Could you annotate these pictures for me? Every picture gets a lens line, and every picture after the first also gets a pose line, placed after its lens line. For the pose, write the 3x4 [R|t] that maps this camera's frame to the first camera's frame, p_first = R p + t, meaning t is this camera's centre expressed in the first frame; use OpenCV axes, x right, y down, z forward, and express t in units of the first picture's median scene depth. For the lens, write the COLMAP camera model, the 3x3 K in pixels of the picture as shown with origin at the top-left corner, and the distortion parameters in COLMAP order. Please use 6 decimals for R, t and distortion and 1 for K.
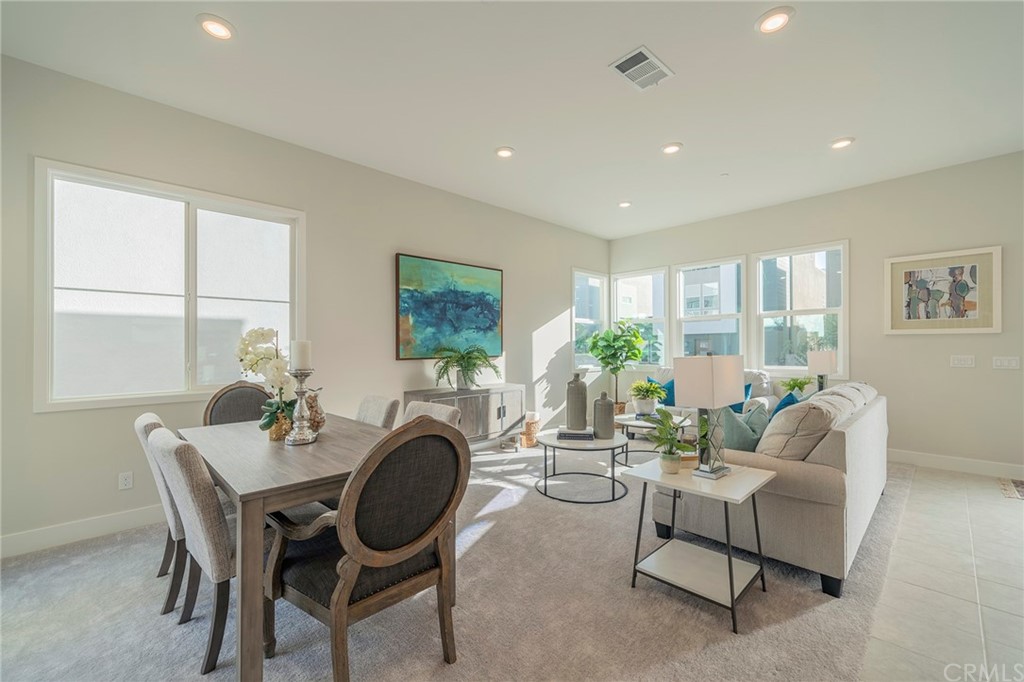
lens RADIAL K [[464.6, 0, 549.3], [0, 464.6, 343.5], [0, 0, 1]] dist [-0.001177, -0.000100]
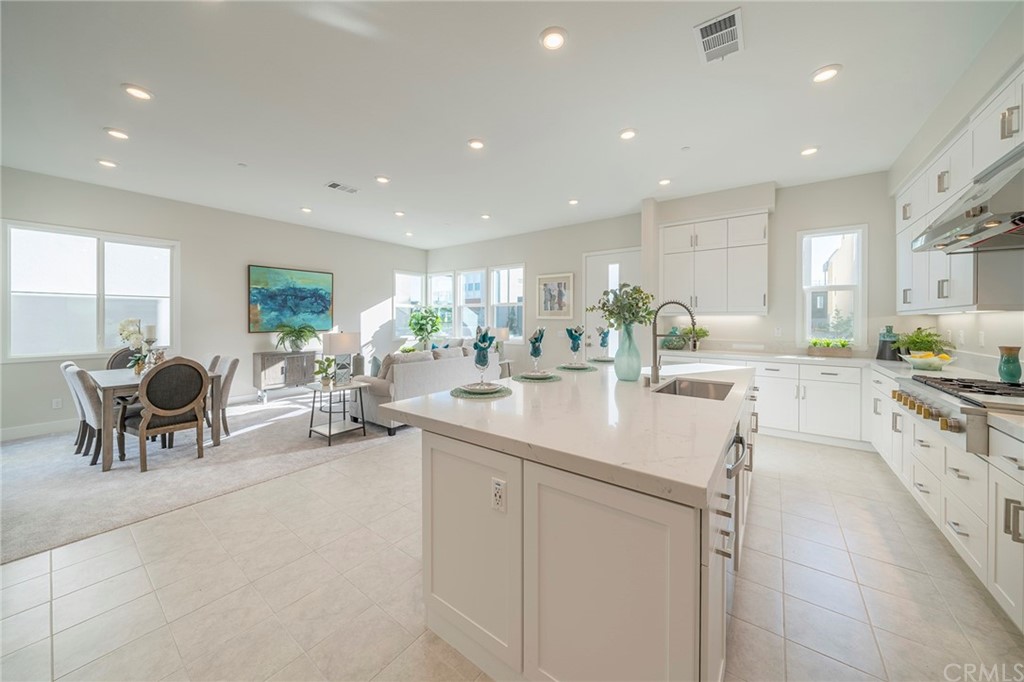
lens RADIAL K [[400.2, 0, 509.4], [0, 400.2, 318.0], [0, 0, 1]] dist [-0.002385, -0.000228]
pose [[0.994848, 0.004576, 0.101270, 0.410539], [-0.005053, 0.999977, 0.004458, -0.024863], [-0.101247, -0.004947, 0.994849, -0.433733]]
